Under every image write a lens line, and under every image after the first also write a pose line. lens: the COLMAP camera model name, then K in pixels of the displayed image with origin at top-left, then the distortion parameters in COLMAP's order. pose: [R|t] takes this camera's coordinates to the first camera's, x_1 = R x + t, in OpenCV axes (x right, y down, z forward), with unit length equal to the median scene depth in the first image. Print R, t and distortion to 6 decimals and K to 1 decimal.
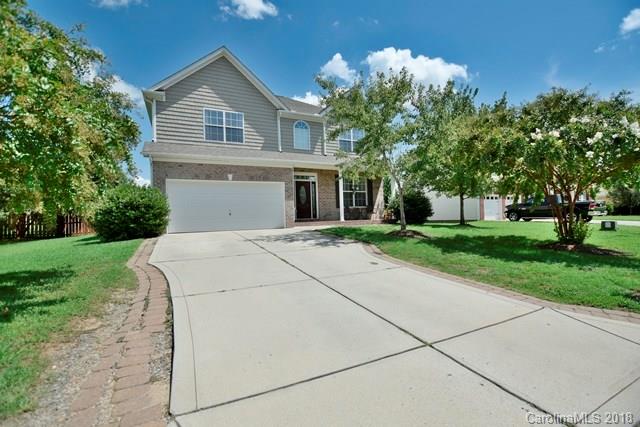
lens RADIAL K [[283.2, 0, 318.3], [0, 283.2, 213.6], [0, 0, 1]] dist [-0.022849, 0.000971]
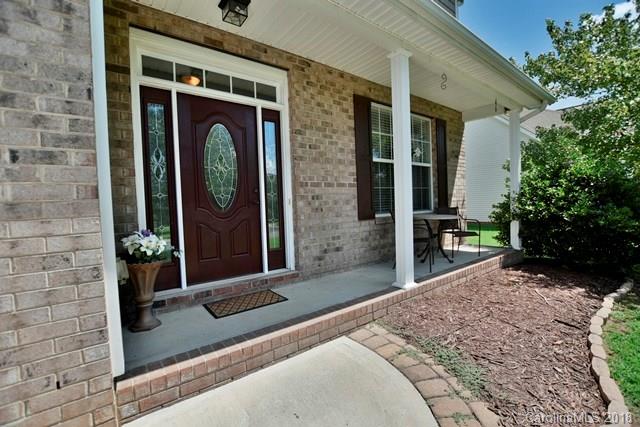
lens RADIAL K [[283.2, 0, 319.7], [0, 283.2, 211.7], [0, 0, 1]] dist [-0.022849, 0.000971]
pose [[0.979328, -0.009718, 0.202047, -0.025286], [0.000982, 0.999062, 0.043293, -0.041243], [-0.202278, -0.042200, 0.978418, 0.774895]]
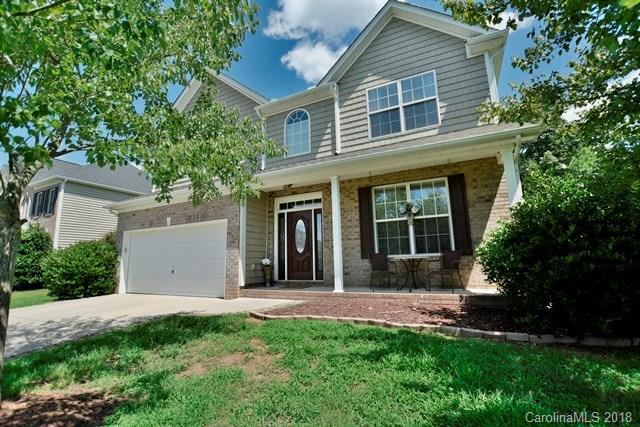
lens RADIAL K [[283.2, 0, 320.3], [0, 283.2, 215.6], [0, 0, 1]] dist [-0.022849, 0.000971]
pose [[0.623095, -0.116751, -0.773383, 0.396949], [0.021380, 0.990969, -0.132373, -0.031368], [0.781854, 0.065946, 0.619964, 0.684293]]
